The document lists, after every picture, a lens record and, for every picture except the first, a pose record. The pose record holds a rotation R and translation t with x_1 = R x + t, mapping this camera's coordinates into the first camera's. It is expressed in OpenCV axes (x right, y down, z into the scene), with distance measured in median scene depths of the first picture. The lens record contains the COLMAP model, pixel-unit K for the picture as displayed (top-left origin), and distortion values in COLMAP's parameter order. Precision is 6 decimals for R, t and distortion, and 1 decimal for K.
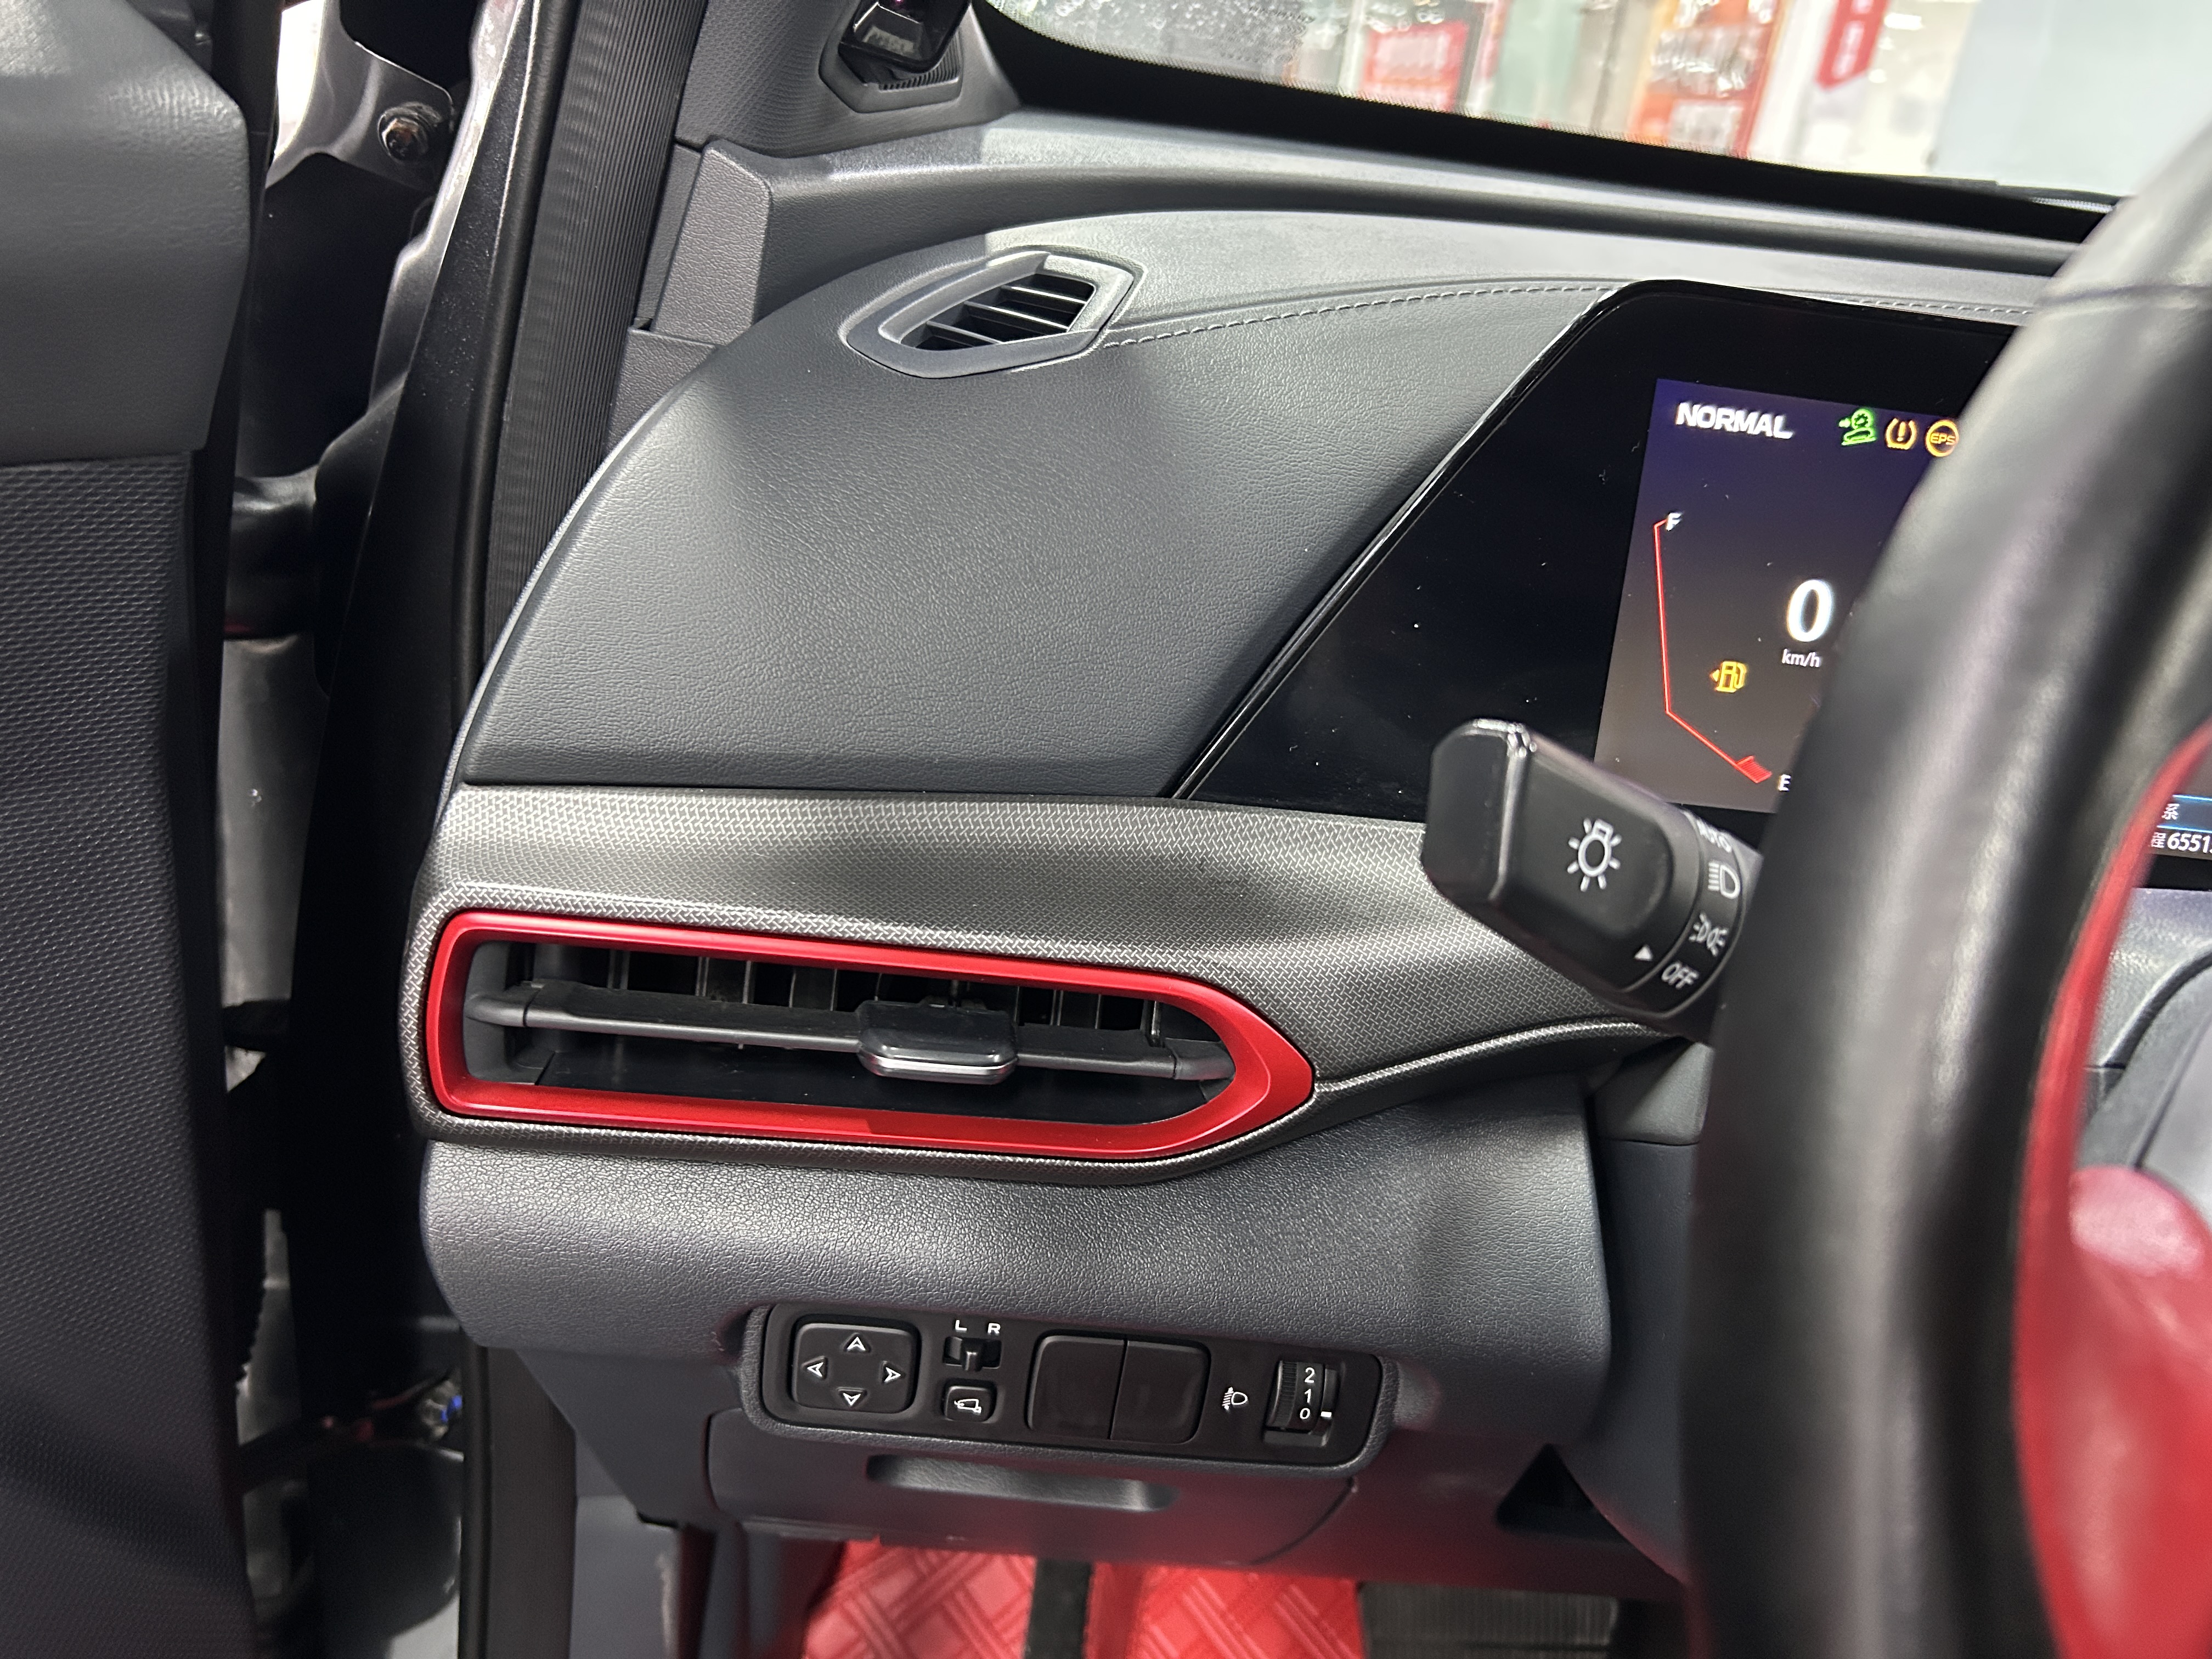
lens RADIAL K [[1685.1, 0, 1111.5], [0, 1685.1, 824.5], [0, 0, 1]] dist [0.039299, -0.041434]
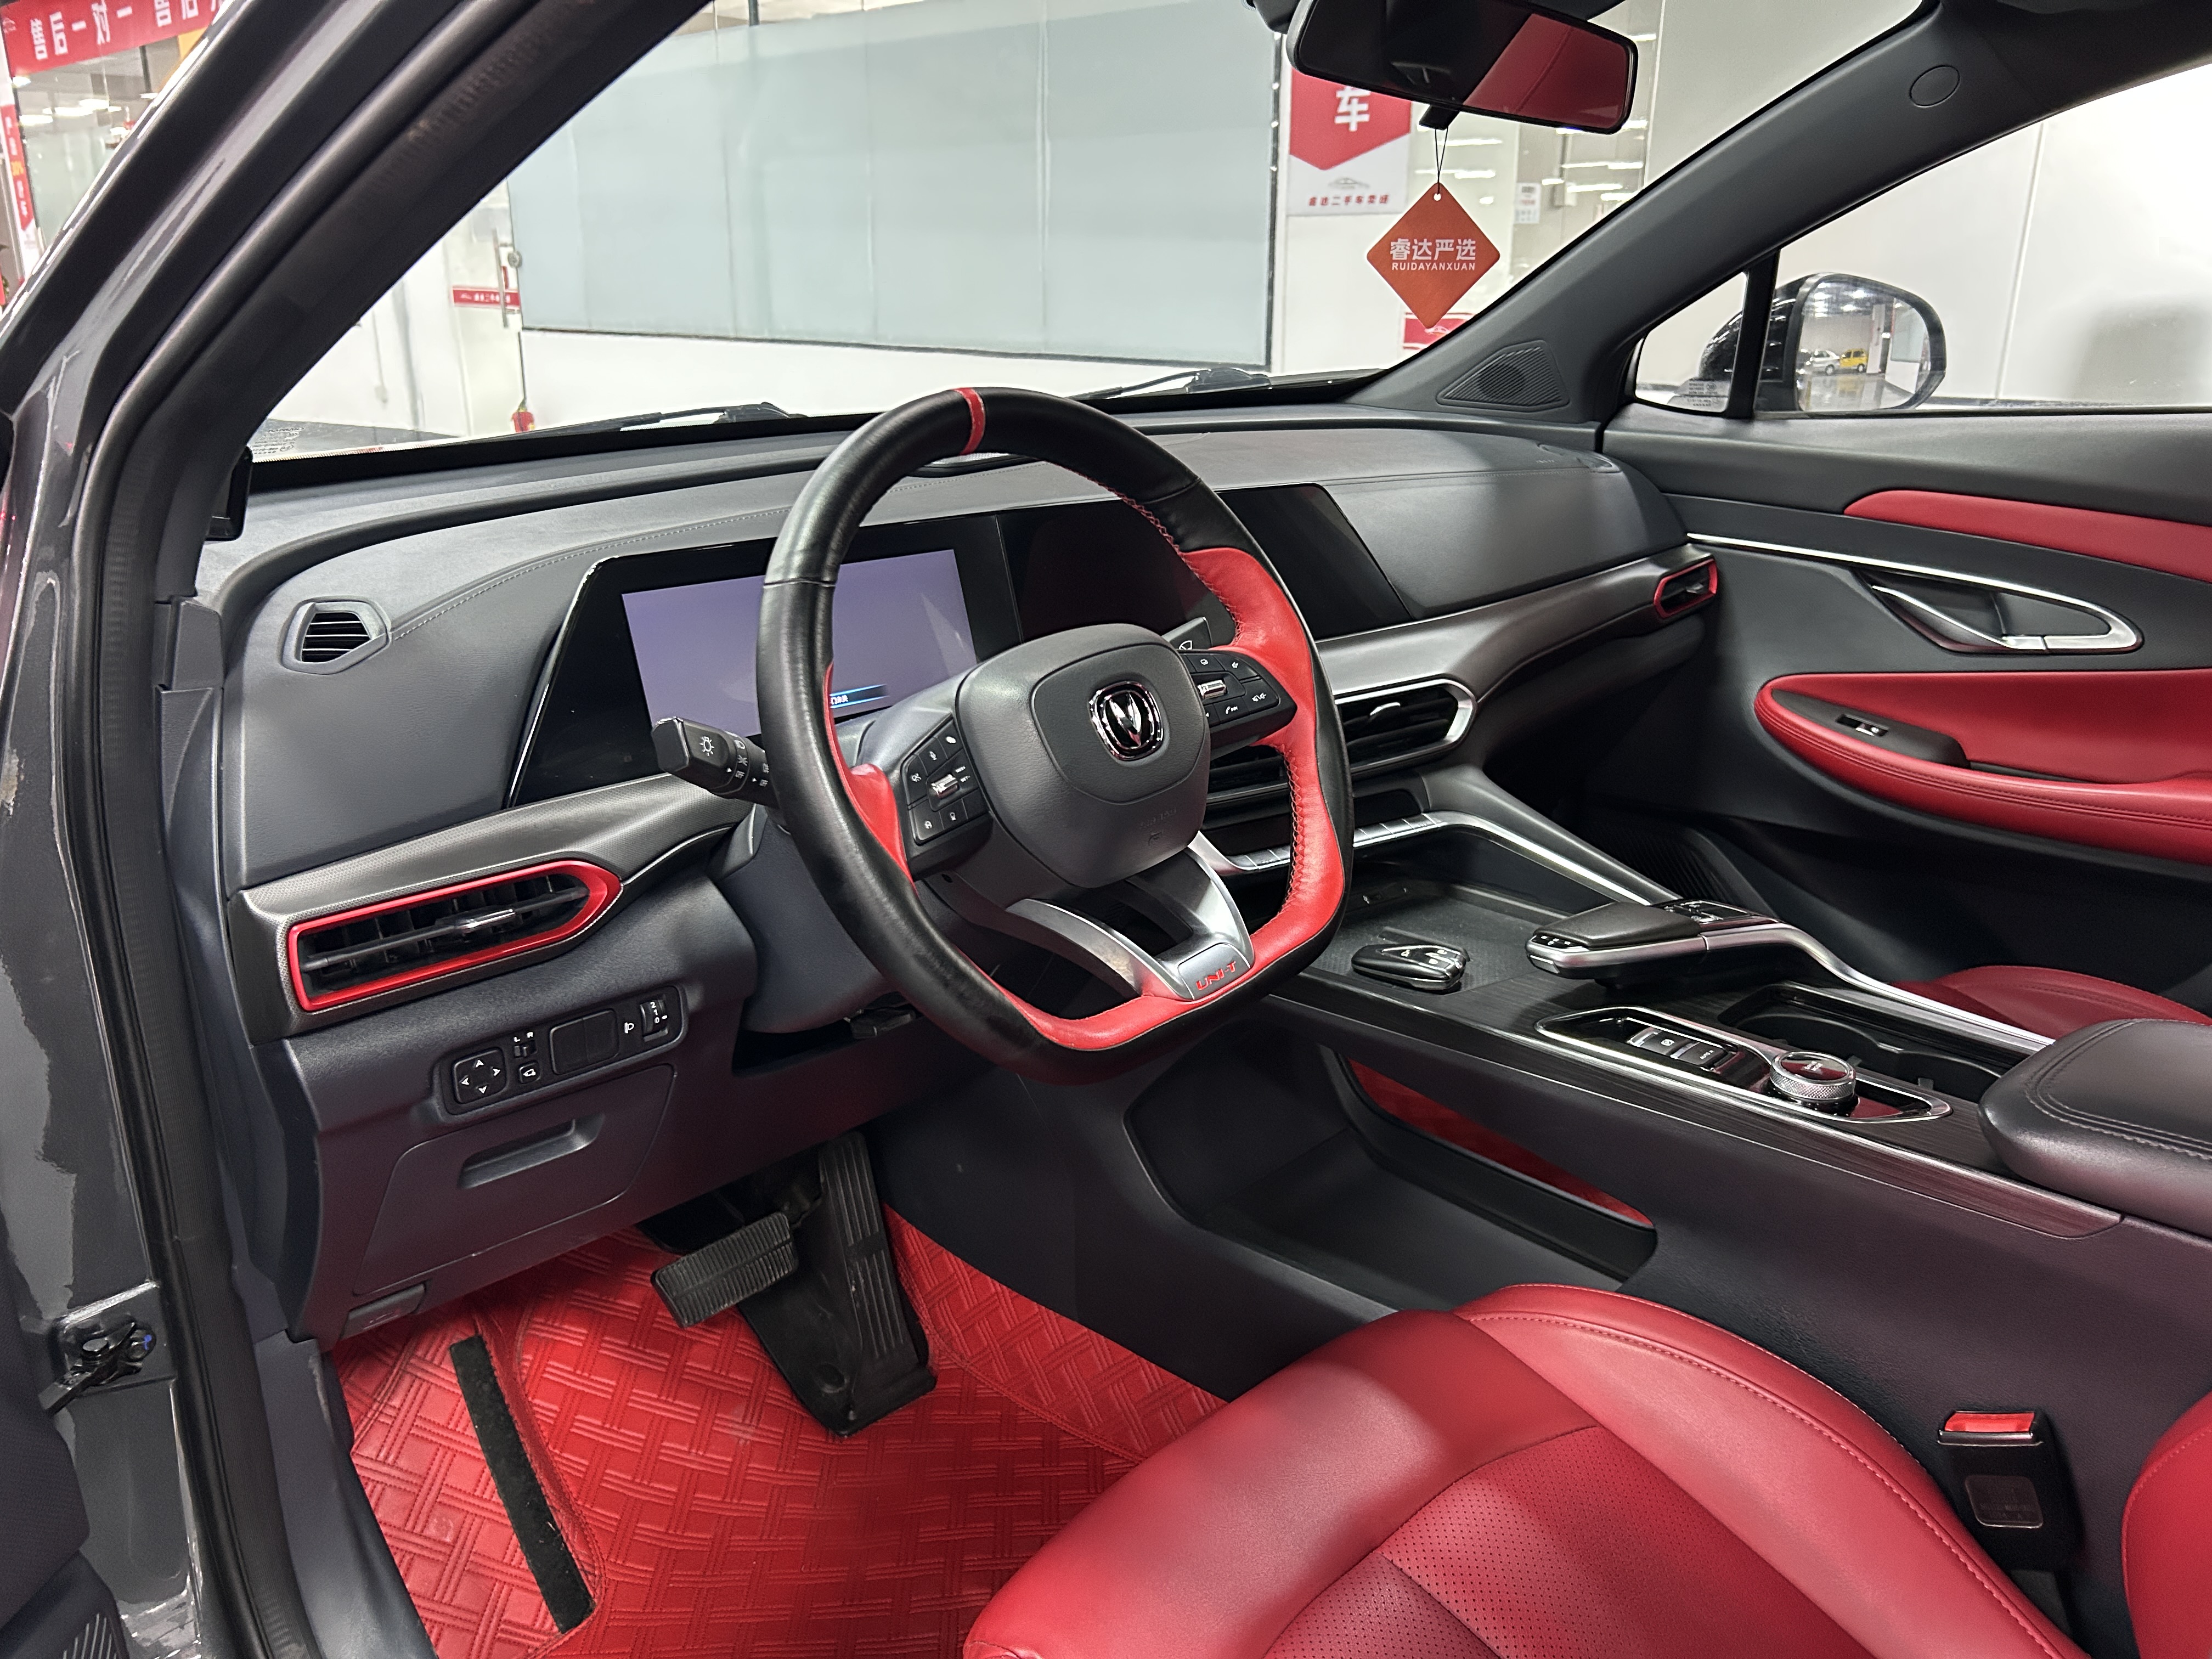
lens RADIAL K [[1685.1, 0, 1113.2], [0, 1685.1, 842.8], [0, 0, 1]] dist [0.039299, -0.041434]
pose [[0.726953, -0.338924, 0.597218, -0.808705], [0.359093, 0.928944, 0.090080, 0.124487], [-0.585313, 0.148973, 0.797005, -1.440344]]
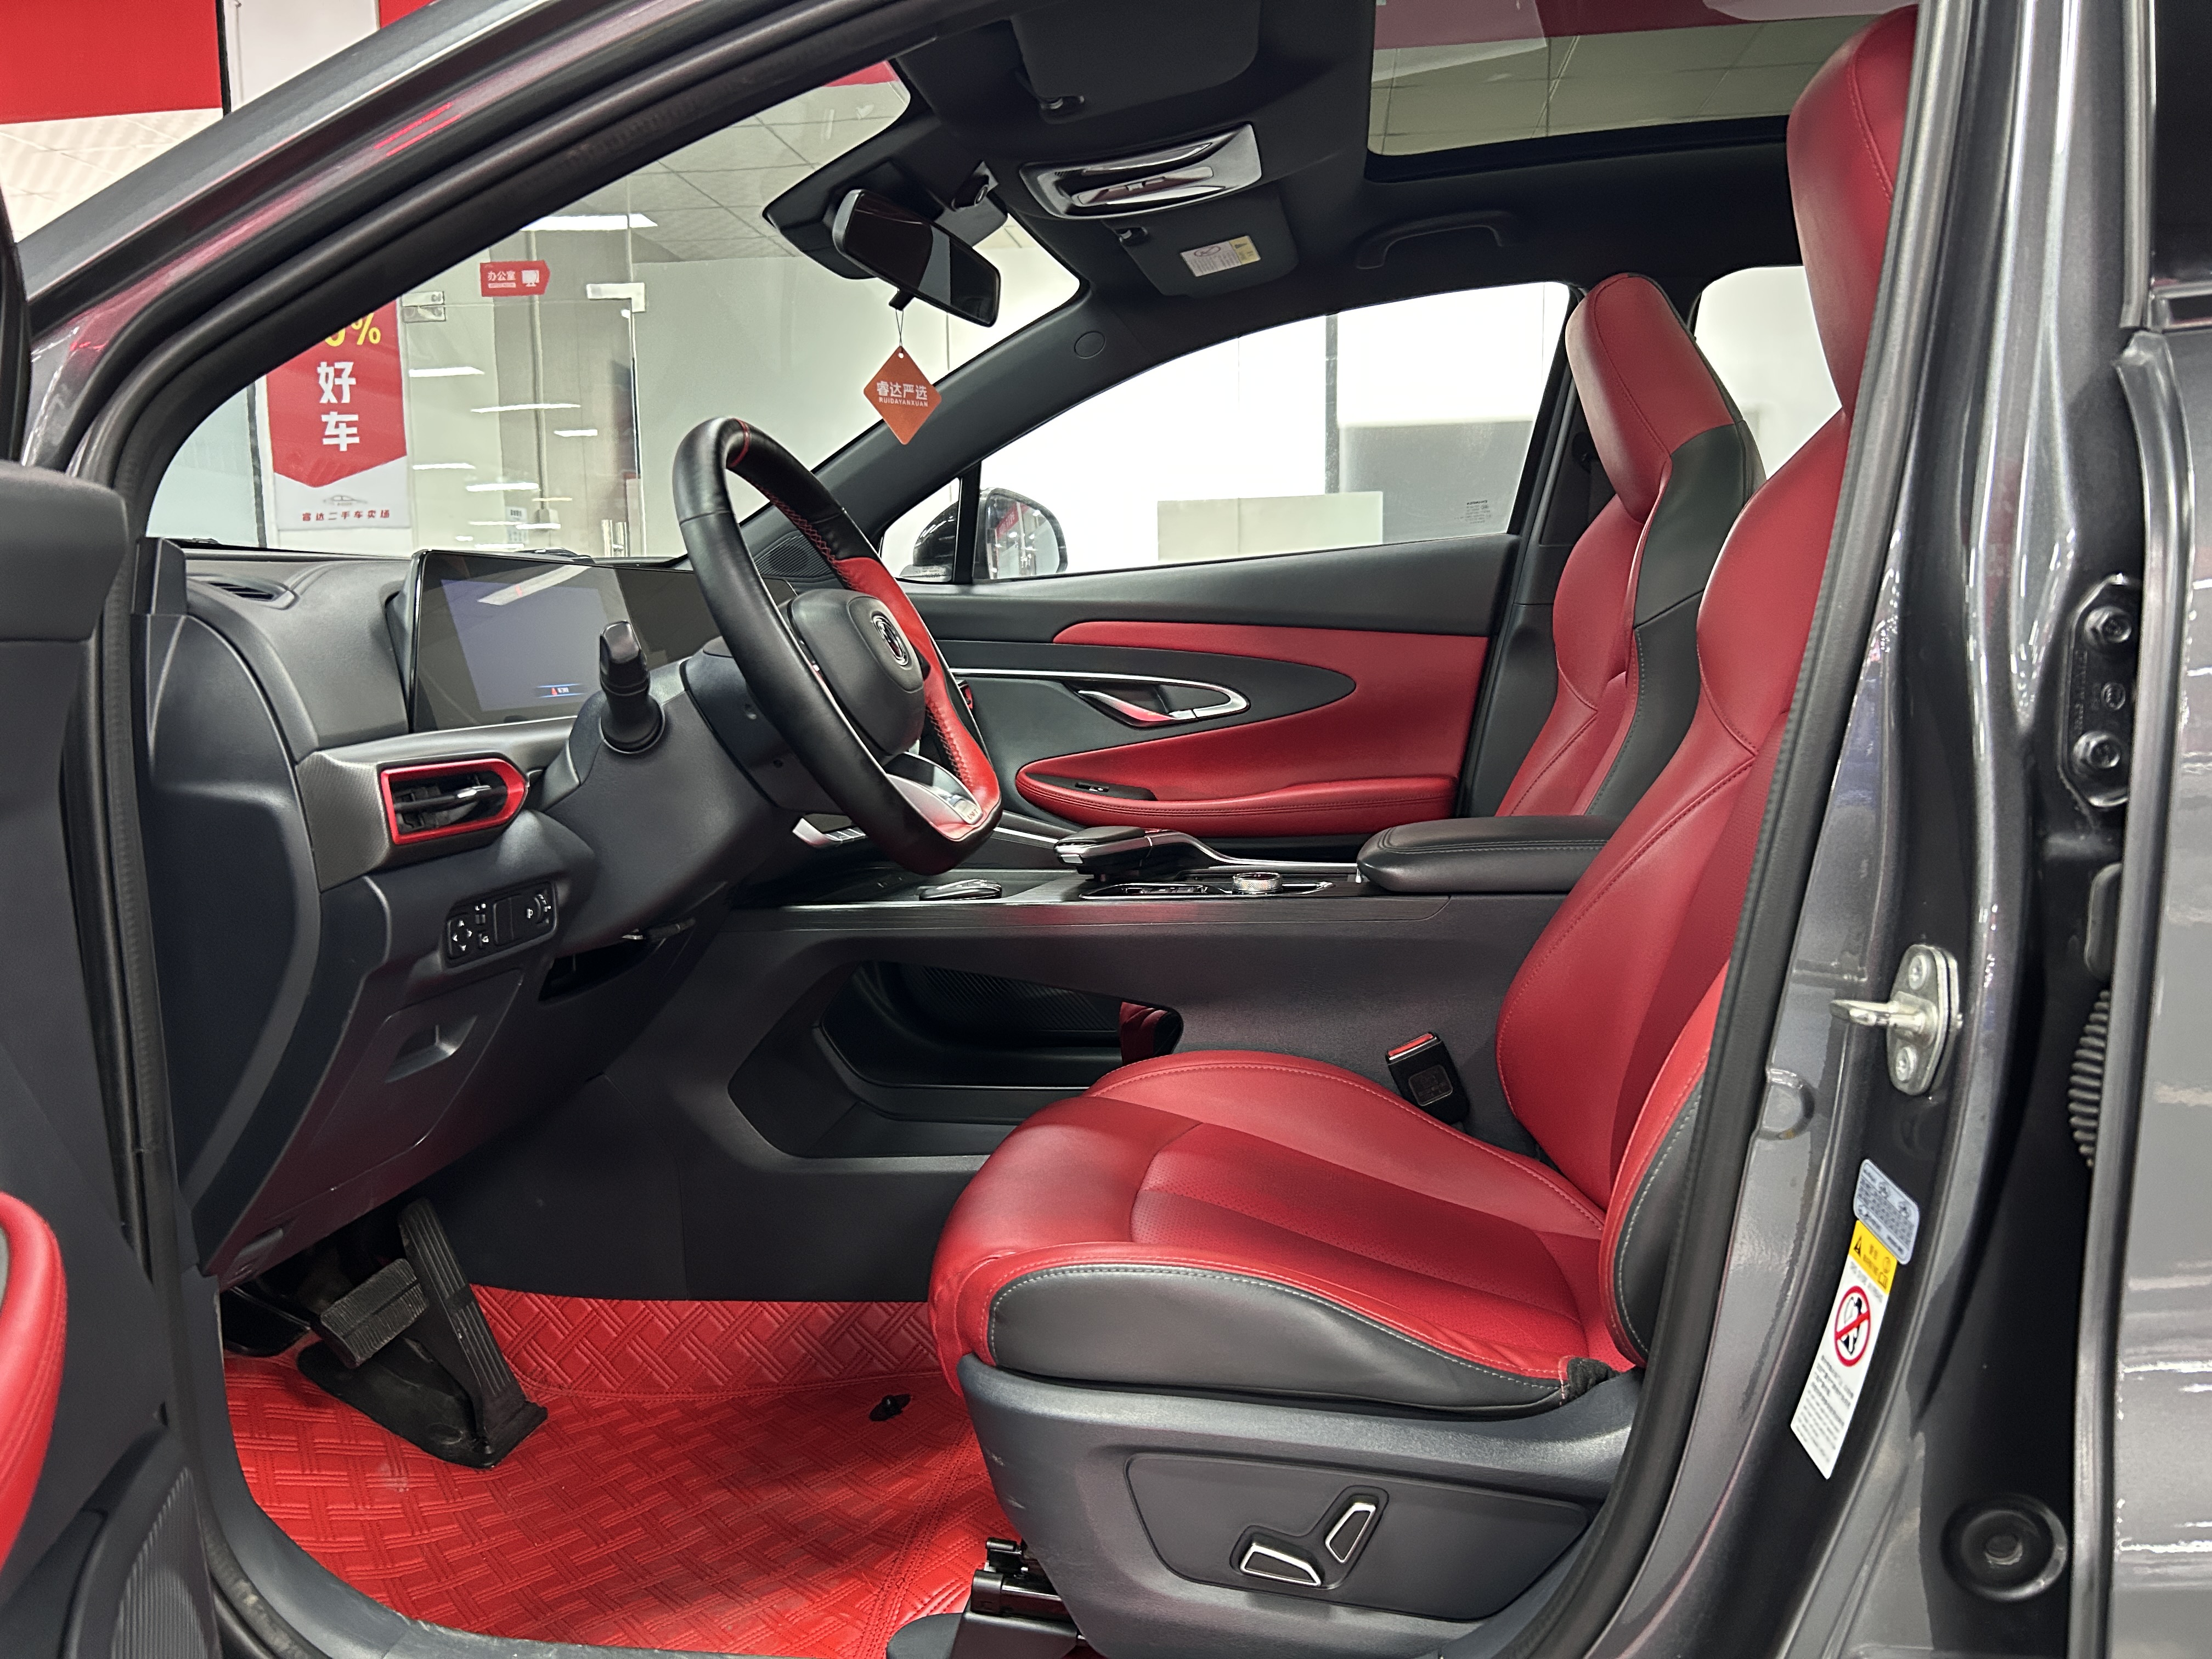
lens RADIAL K [[1685.1, 0, 1113.7], [0, 1685.1, 820.8], [0, 0, 1]] dist [0.039299, -0.041434]
pose [[0.187119, -0.242023, 0.952057, -2.530517], [0.430256, 0.891460, 0.142055, 0.220721], [-0.883100, 0.383047, 0.270941, -0.754092]]
